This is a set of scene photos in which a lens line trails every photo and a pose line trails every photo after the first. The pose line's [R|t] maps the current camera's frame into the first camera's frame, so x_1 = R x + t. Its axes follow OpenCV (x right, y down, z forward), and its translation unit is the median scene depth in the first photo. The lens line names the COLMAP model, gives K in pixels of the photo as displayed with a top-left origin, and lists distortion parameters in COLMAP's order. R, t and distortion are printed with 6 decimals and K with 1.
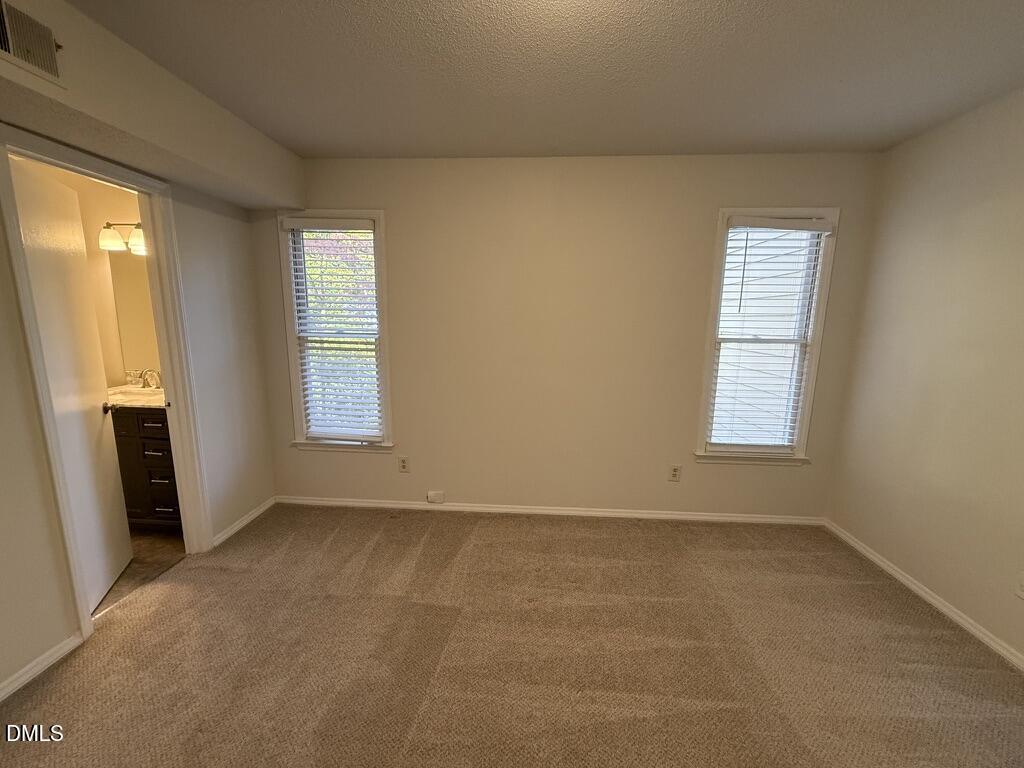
lens RADIAL K [[407.6, 0, 511.4], [0, 407.6, 384.9], [0, 0, 1]] dist [0.000545, 0.000043]
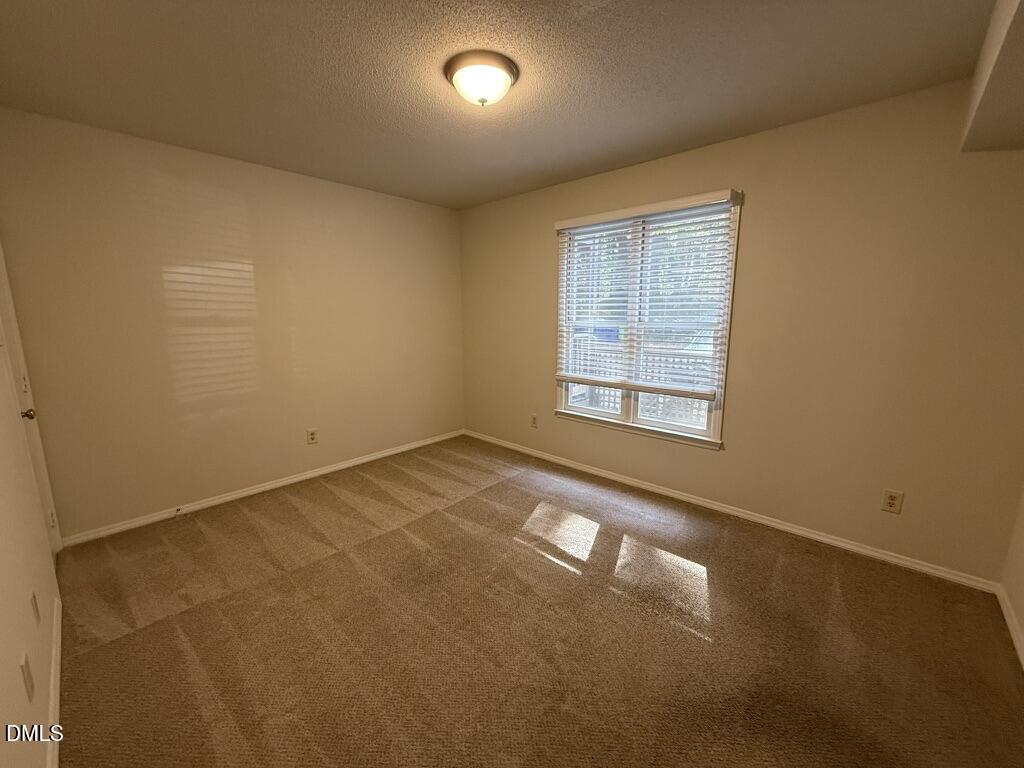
lens RADIAL K [[407.6, 0, 511.4], [0, 407.6, 384.9], [0, 0, 1]] dist [0.000545, 0.000043]
pose [[0.774728, 0.093845, -0.625291, 0.308037], [-0.070517, 0.995579, 0.062049, 0.003447], [0.628350, -0.003978, 0.777921, -0.031548]]
